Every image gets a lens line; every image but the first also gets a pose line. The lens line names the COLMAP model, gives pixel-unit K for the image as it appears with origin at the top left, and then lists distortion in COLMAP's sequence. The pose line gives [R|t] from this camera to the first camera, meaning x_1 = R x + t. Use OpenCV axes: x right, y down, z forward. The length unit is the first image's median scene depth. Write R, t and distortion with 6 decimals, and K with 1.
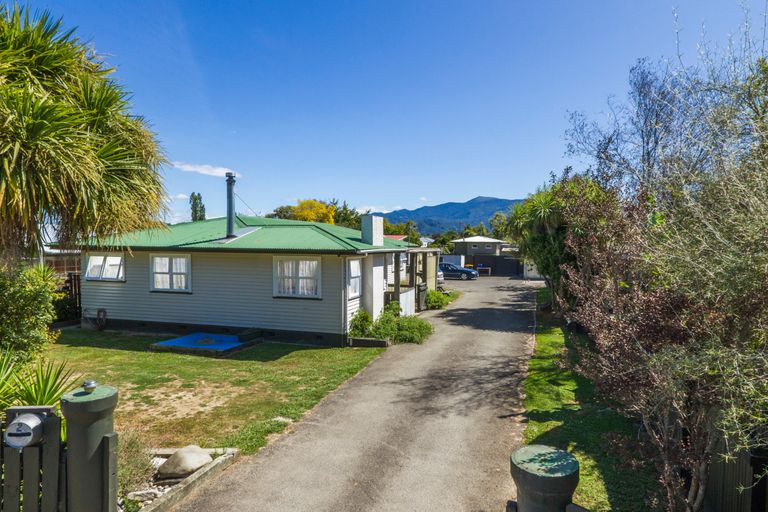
lens RADIAL K [[439.2, 0, 384.0], [0, 439.2, 256.0], [0, 0, 1]] dist [0.006764, 0.001639]
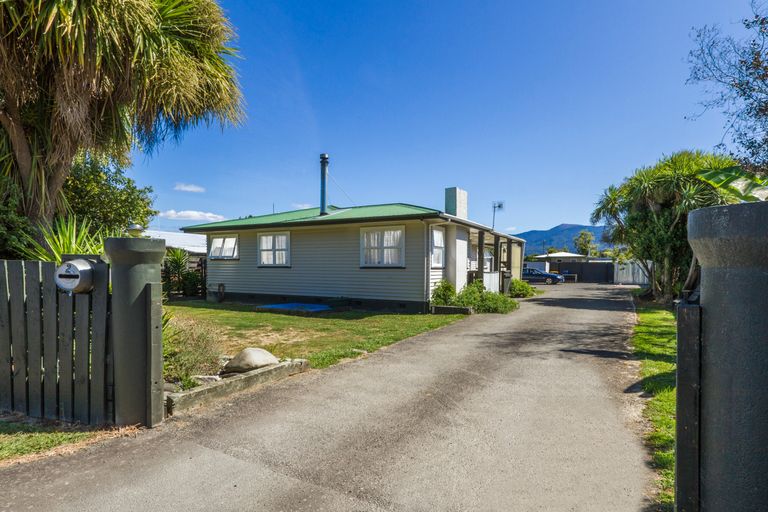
lens RADIAL K [[388.6, 0, 382.6], [0, 388.6, 278.3], [0, 0, 1]] dist [-0.002078, 0.018812]
pose [[0.976120, 0.012006, -0.216898, 0.004278], [-0.012221, 0.999925, 0.000351, 0.121210], [0.216886, 0.002308, 0.976194, 0.099420]]
